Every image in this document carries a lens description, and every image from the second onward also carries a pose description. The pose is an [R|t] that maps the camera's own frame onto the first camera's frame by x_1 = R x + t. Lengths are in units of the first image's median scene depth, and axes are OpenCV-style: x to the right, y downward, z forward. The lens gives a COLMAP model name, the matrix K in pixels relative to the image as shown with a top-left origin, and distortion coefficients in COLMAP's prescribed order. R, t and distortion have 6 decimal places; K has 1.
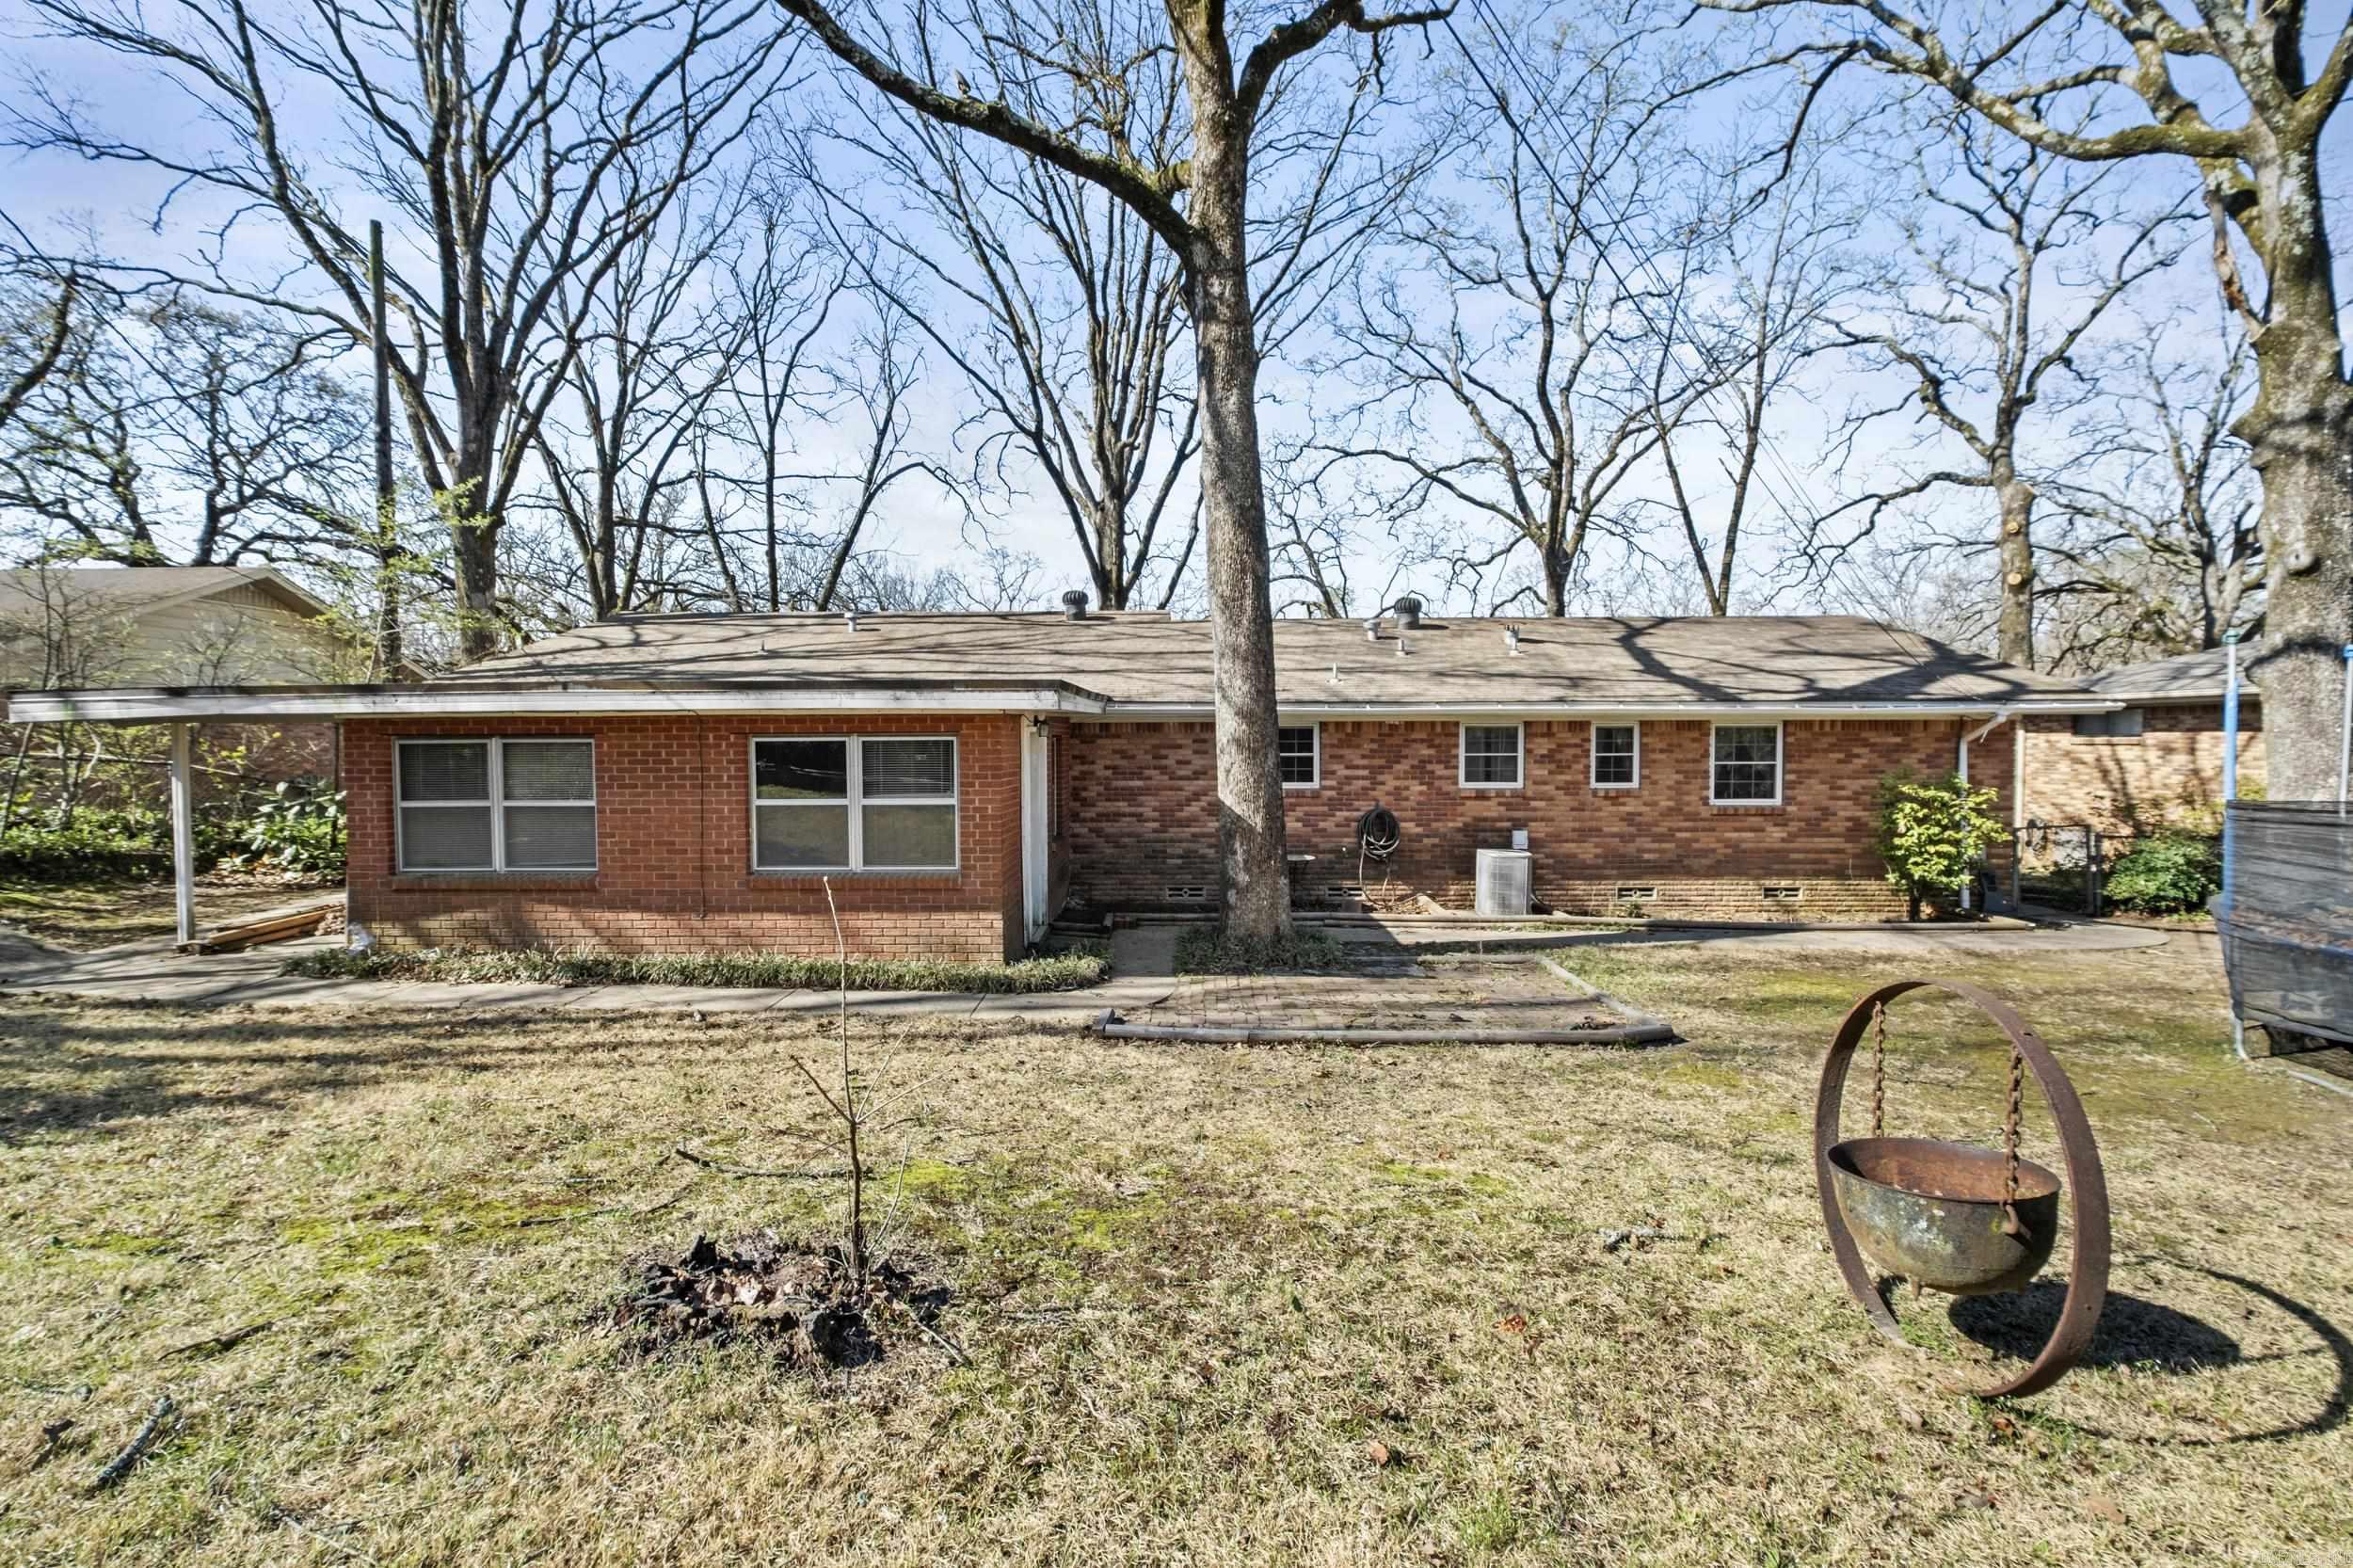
lens RADIAL K [[1029.9, 0, 1166.3], [0, 1029.9, 769.2], [0, 0, 1]] dist [-0.011922, -0.000503]
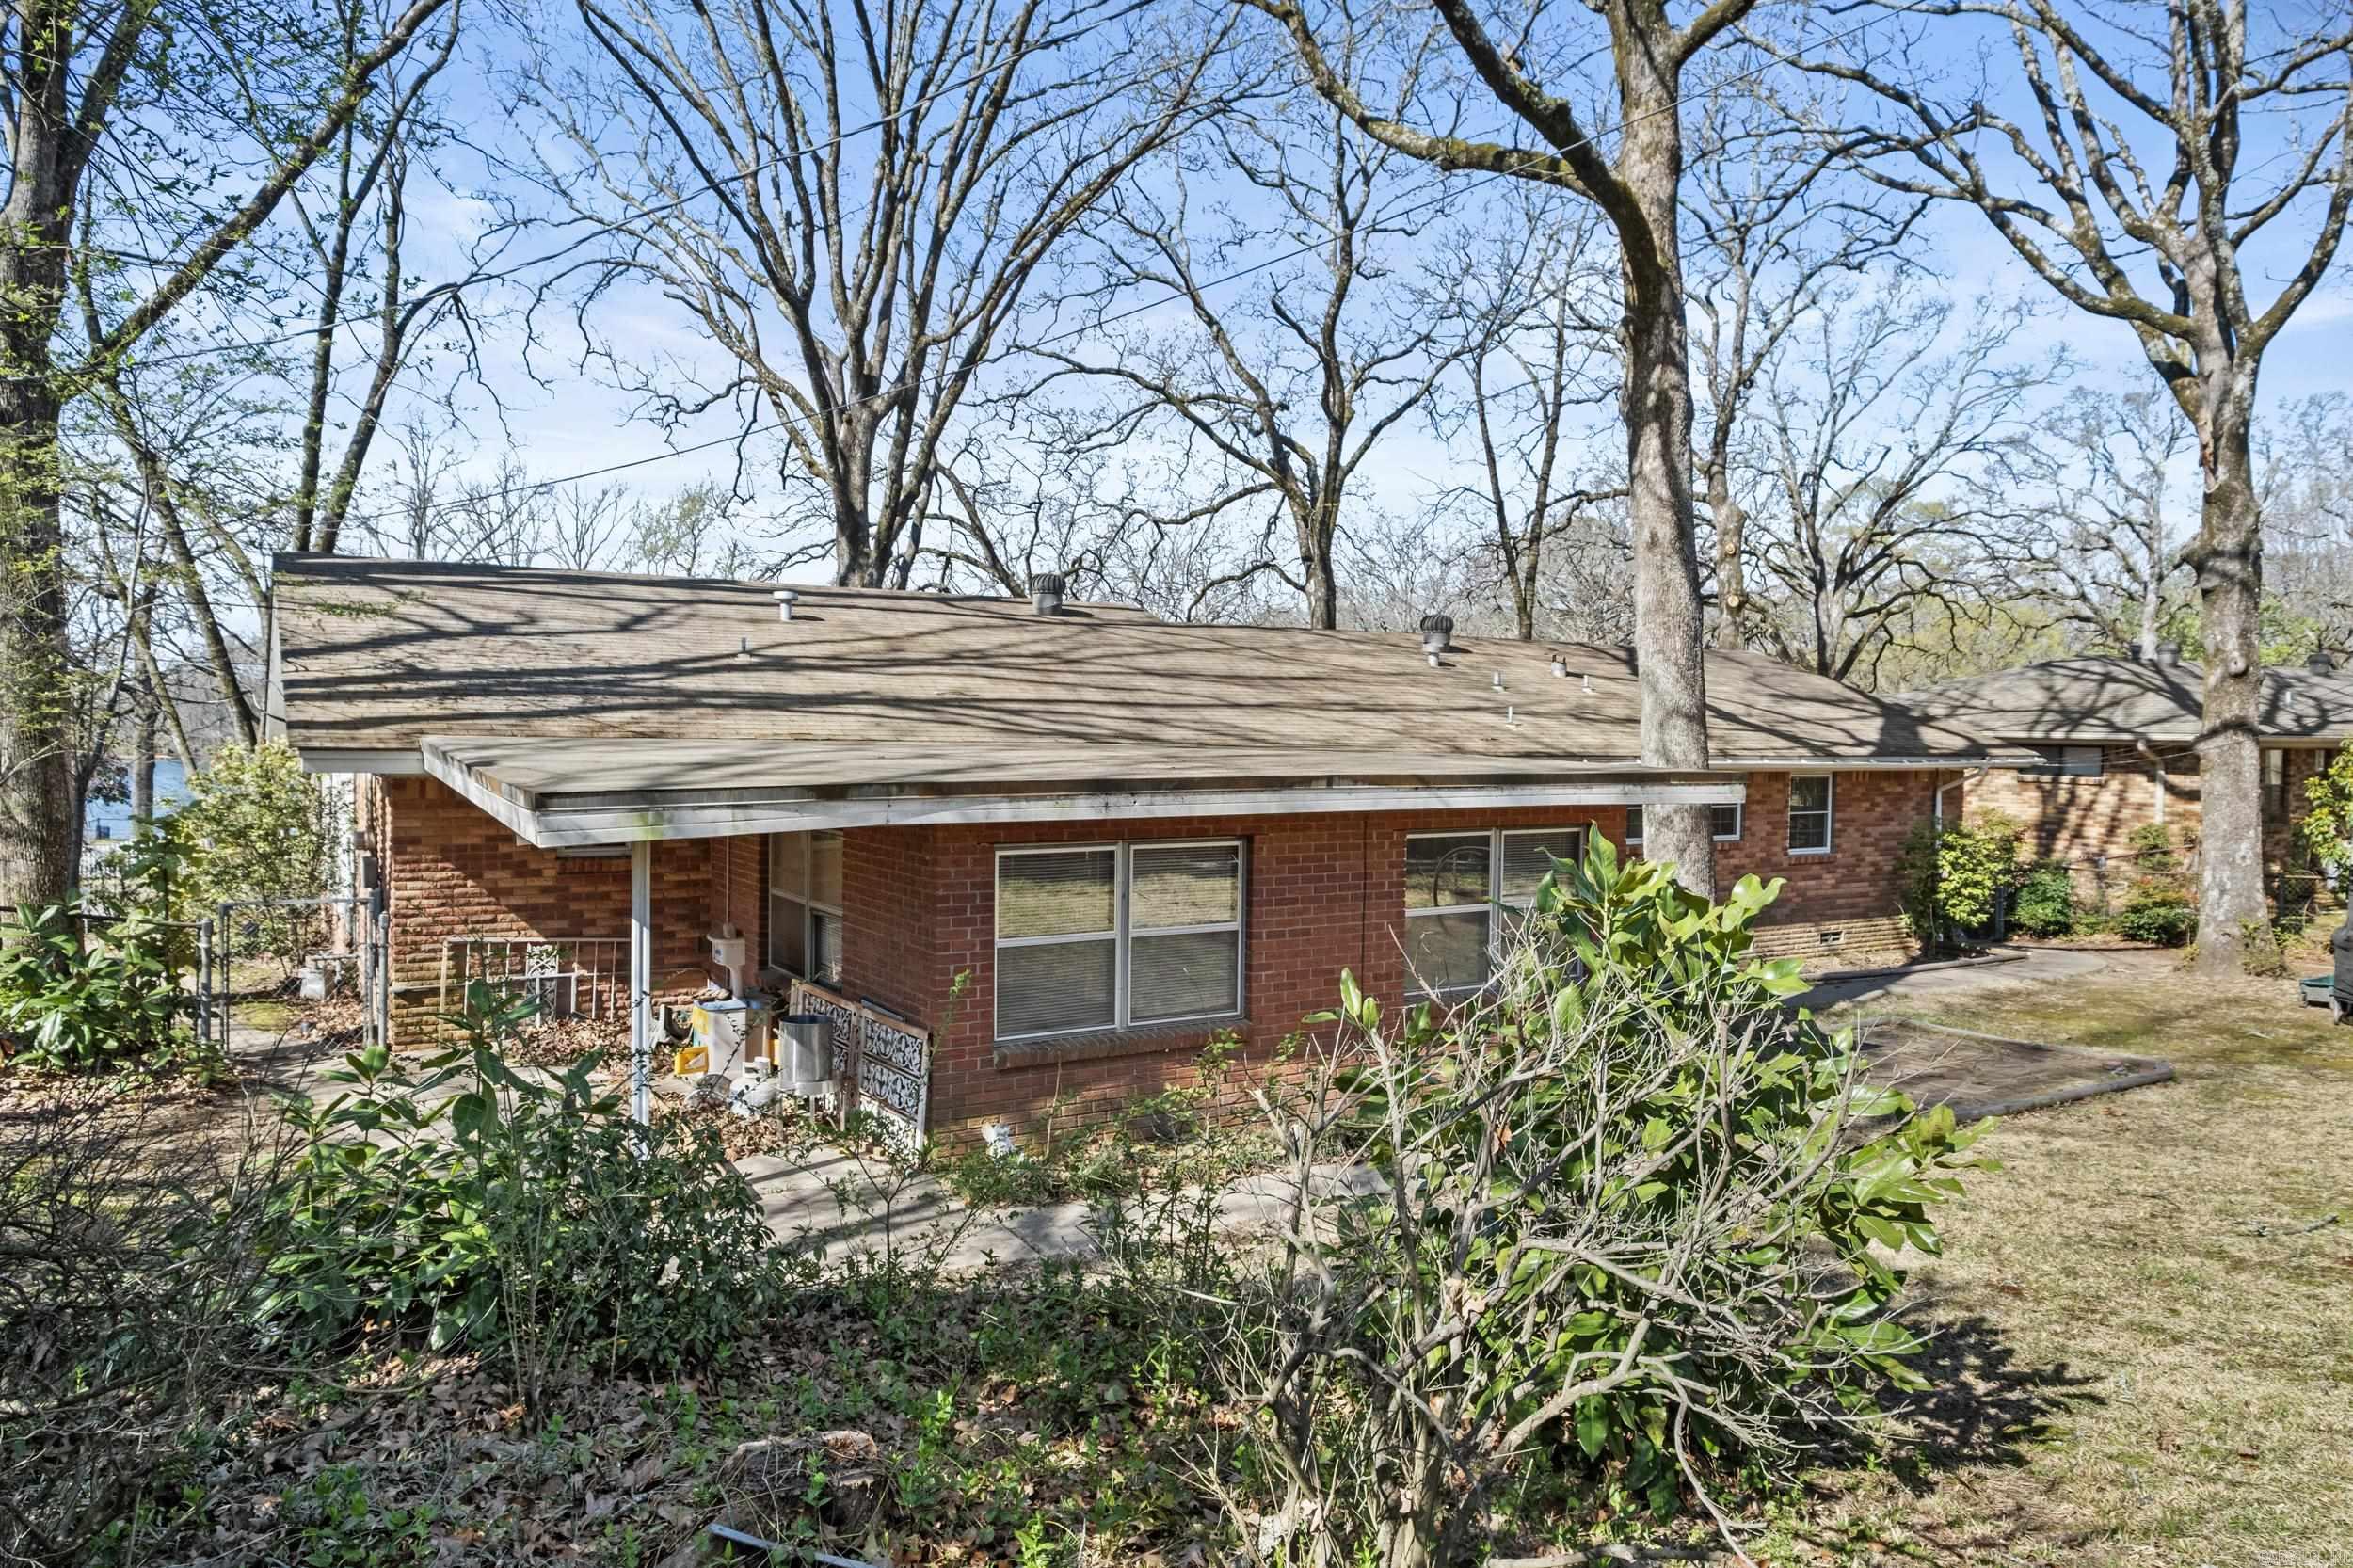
lens RADIAL K [[1569.9, 0, 1177.0], [0, 1569.9, 750.9], [0, 0, 1]] dist [0.001471, 0.002510]
pose [[0.834825, 0.004247, 0.550499, -0.816895], [-0.003735, 0.999991, -0.002050, -0.061499], [-0.550503, -0.000344, 0.834833, 0.037269]]
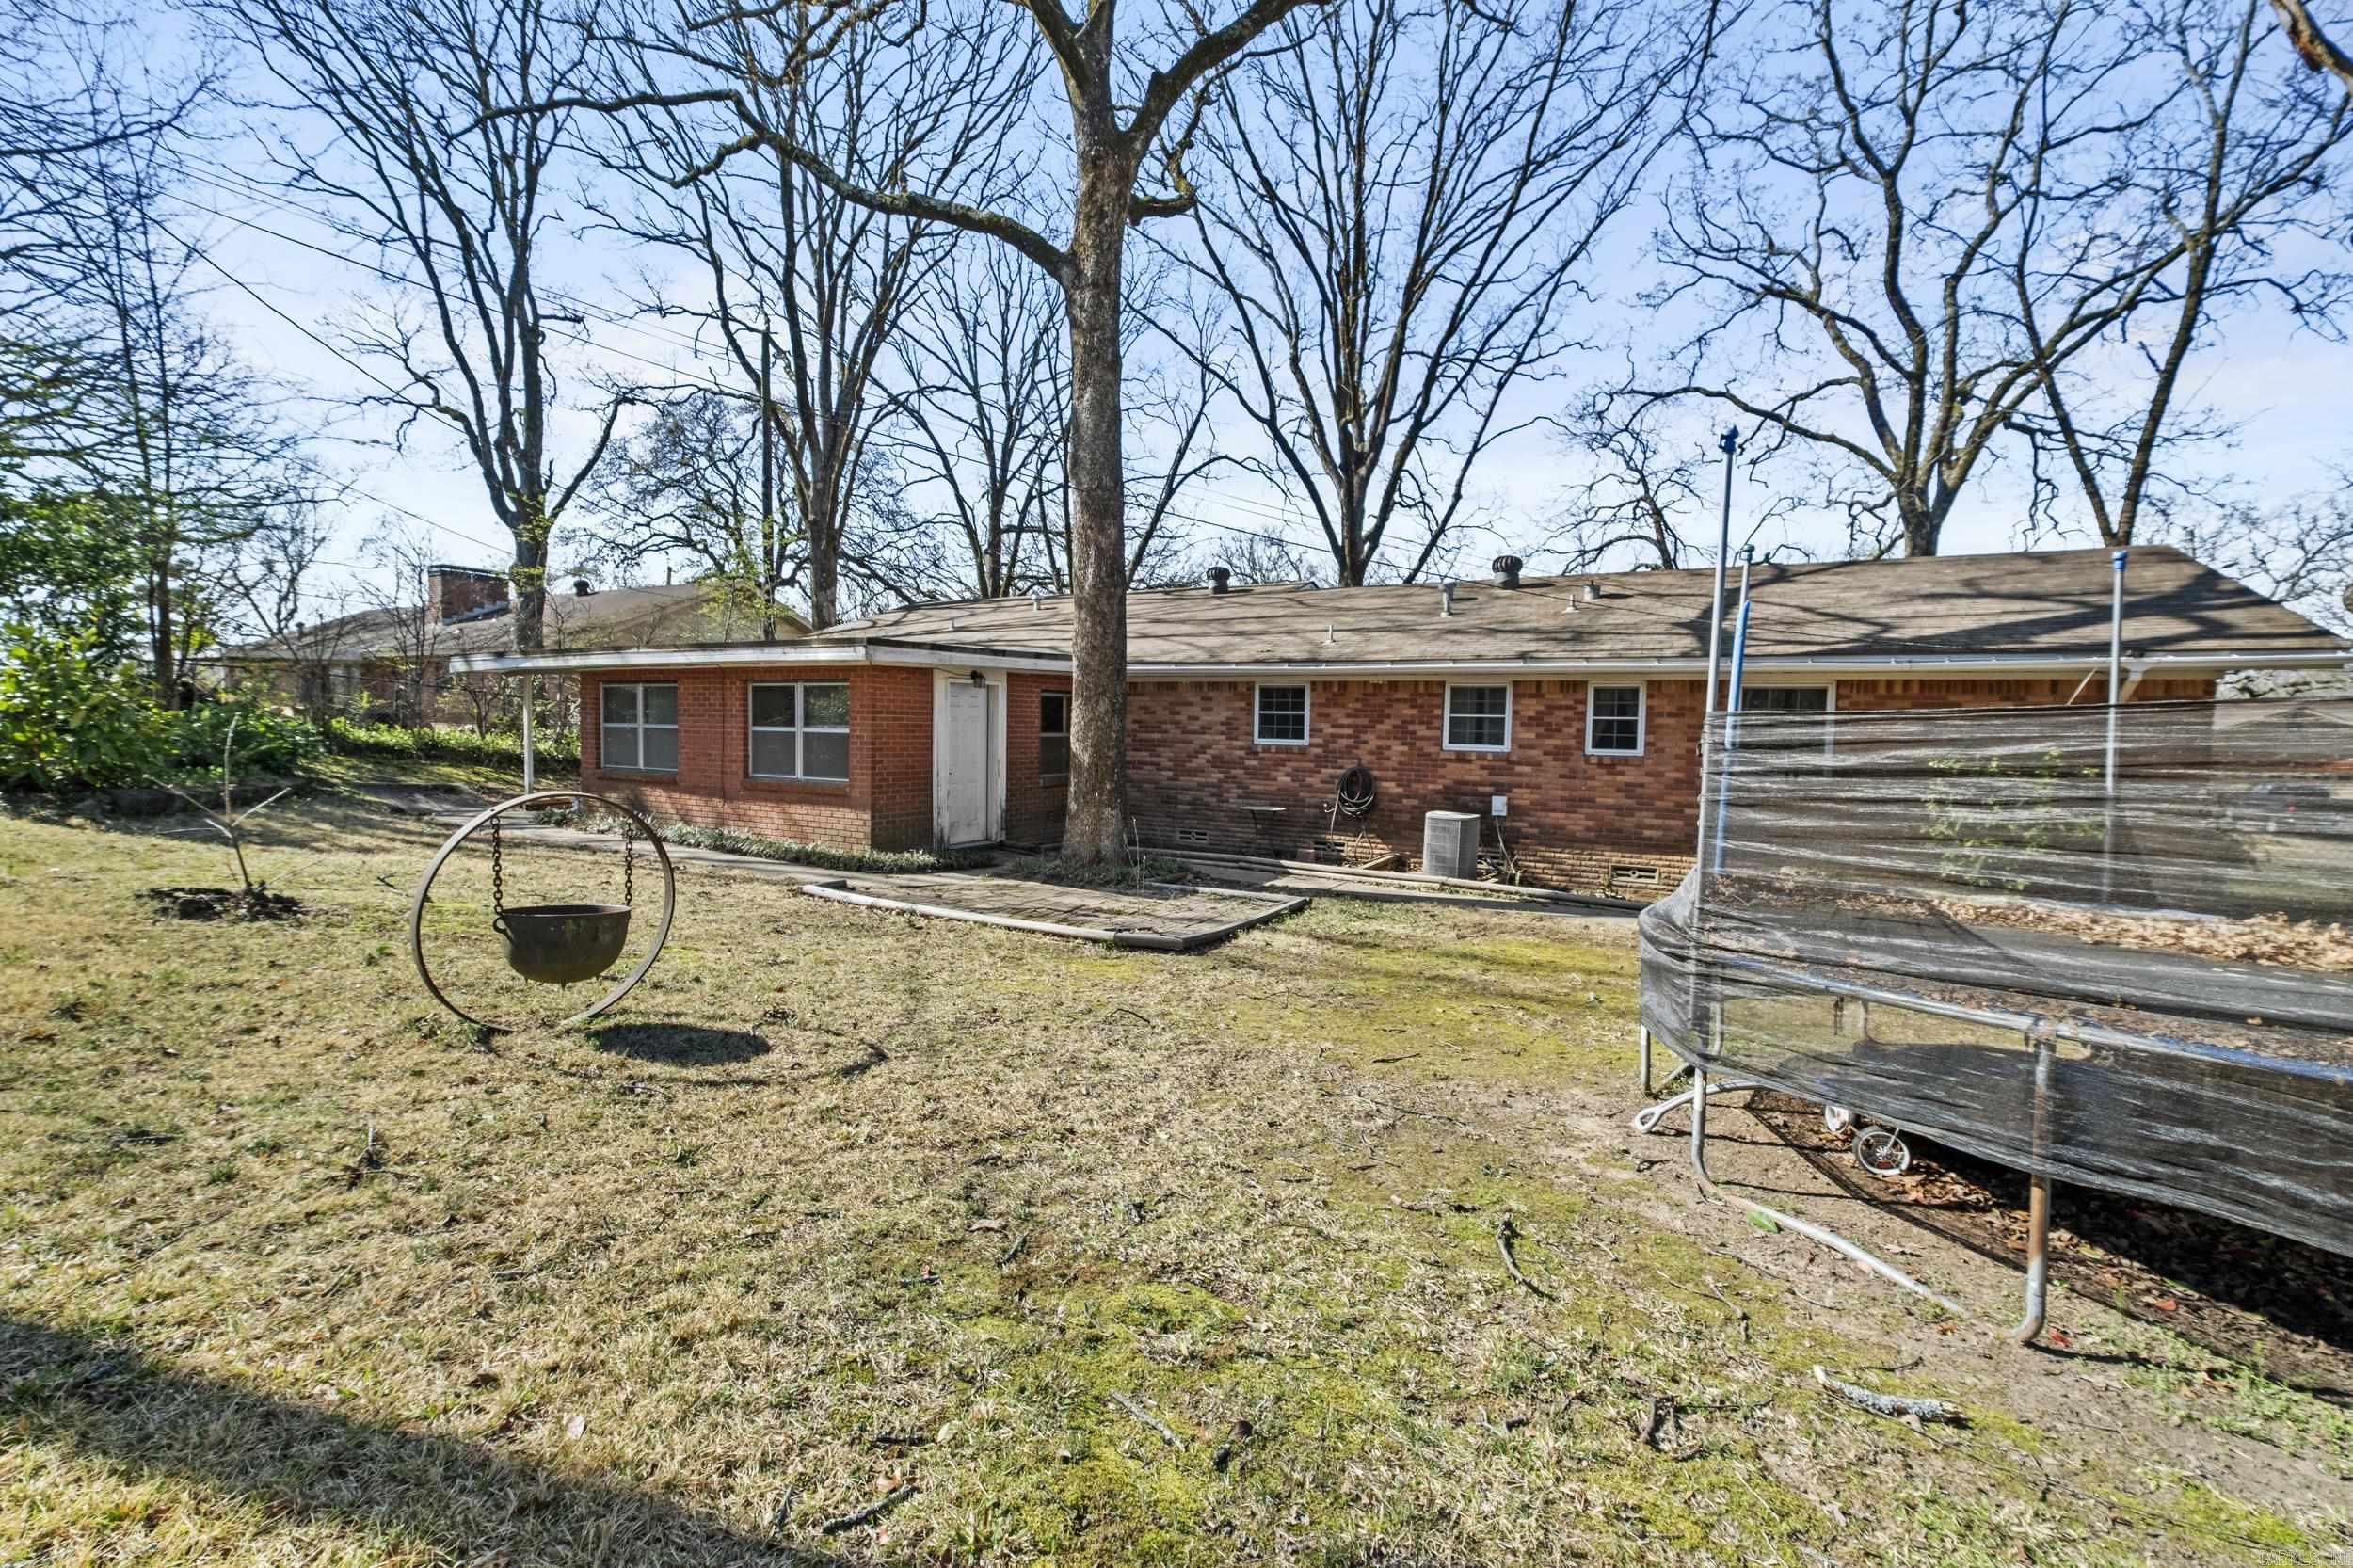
lens RADIAL K [[1029.9, 0, 1166.3], [0, 1029.9, 769.2], [0, 0, 1]] dist [-0.011922, -0.000503]
pose [[0.869066, 0.042972, -0.492826, 0.538696], [-0.034912, 0.999064, 0.025547, 0.021121], [0.493462, -0.004997, 0.869753, 0.022327]]
